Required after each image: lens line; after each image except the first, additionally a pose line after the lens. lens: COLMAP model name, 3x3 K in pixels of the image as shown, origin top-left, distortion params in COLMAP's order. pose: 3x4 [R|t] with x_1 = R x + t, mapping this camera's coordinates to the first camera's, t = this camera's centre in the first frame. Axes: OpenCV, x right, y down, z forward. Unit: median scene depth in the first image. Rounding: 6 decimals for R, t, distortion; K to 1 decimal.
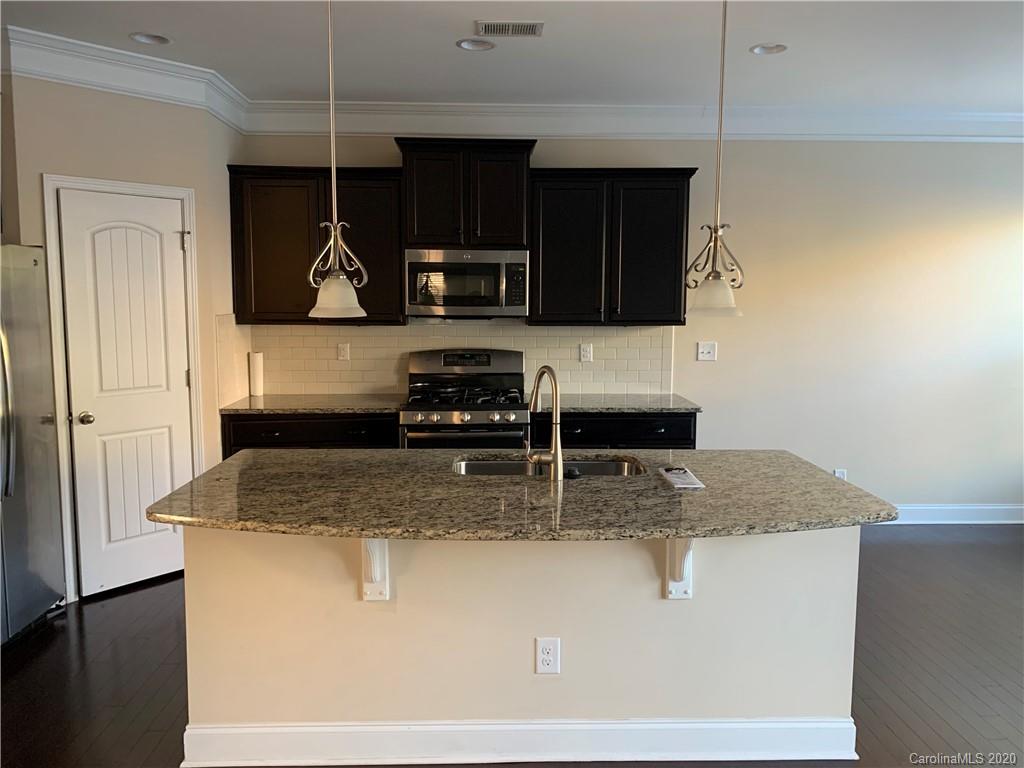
lens RADIAL K [[787.7, 0, 503.3], [0, 787.7, 376.6], [0, 0, 1]] dist [0.008887, -0.010499]
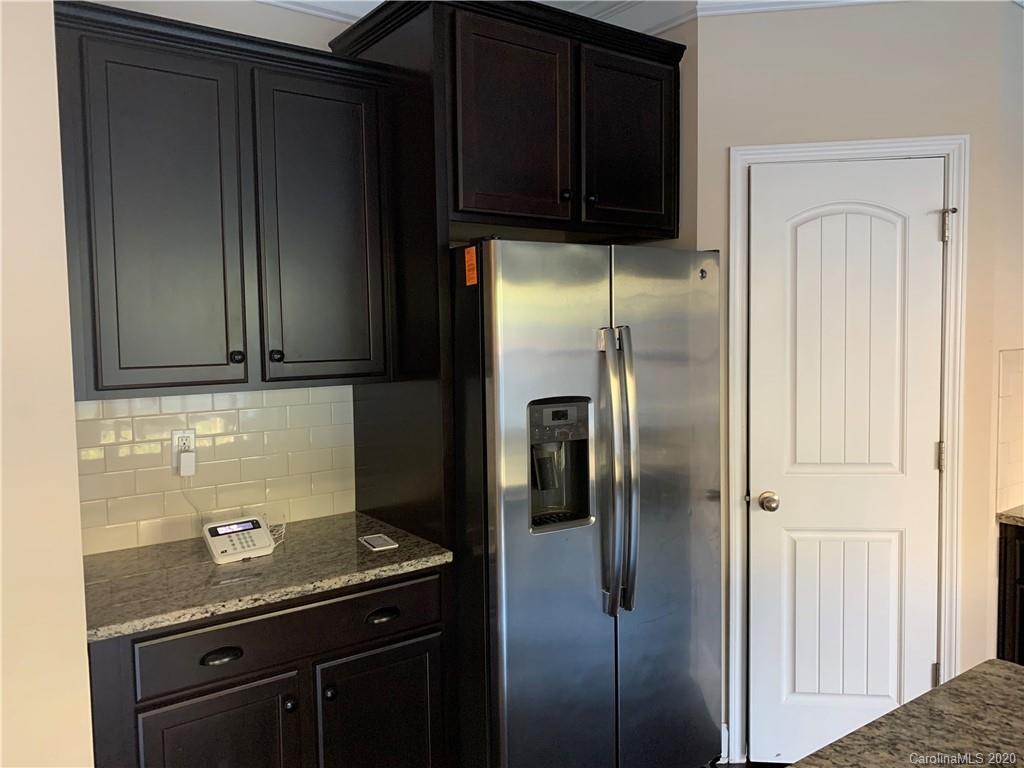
lens RADIAL K [[787.7, 0, 517.4], [0, 787.7, 373.9], [0, 0, 1]] dist [0.008887, -0.010499]
pose [[0.562353, 0.040182, -0.825920, -0.087889], [-0.068062, 0.997679, 0.002196, -0.038641], [0.824091, 0.054979, 0.563783, 0.392127]]
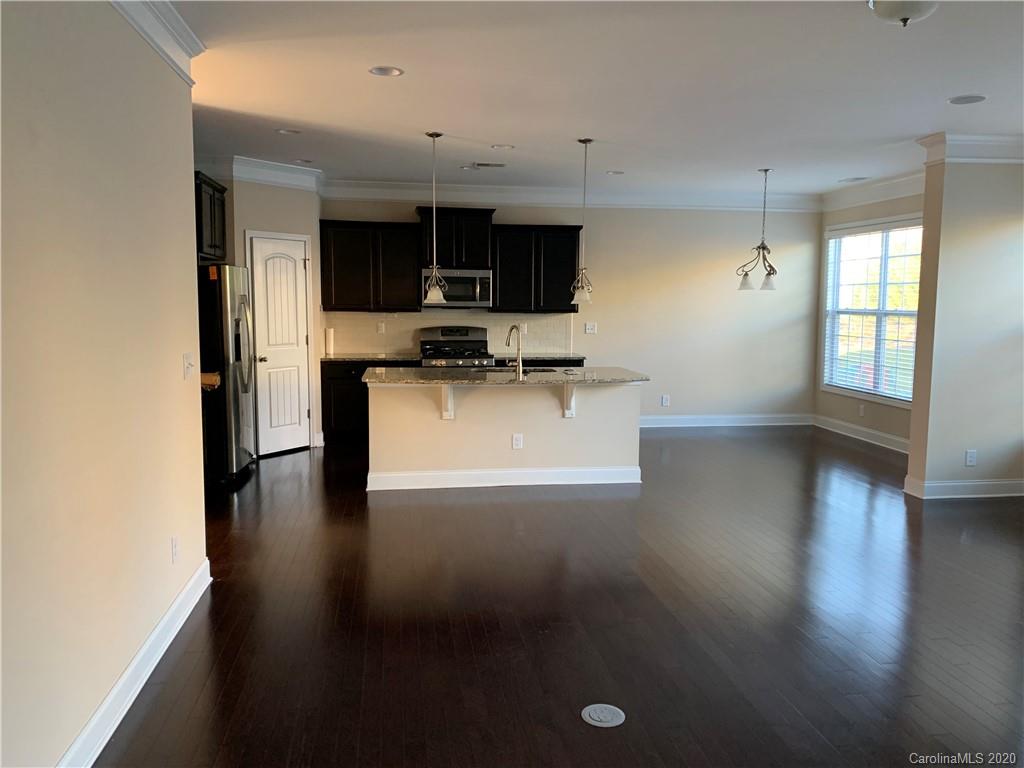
lens RADIAL K [[787.7, 0, 519.8], [0, 787.7, 387.5], [0, 0, 1]] dist [0.008887, -0.010499]
pose [[0.991741, -0.008436, 0.127983, -0.145349], [0.006896, 0.999898, 0.012472, 0.090049], [-0.128075, -0.011487, 0.991698, -0.839029]]
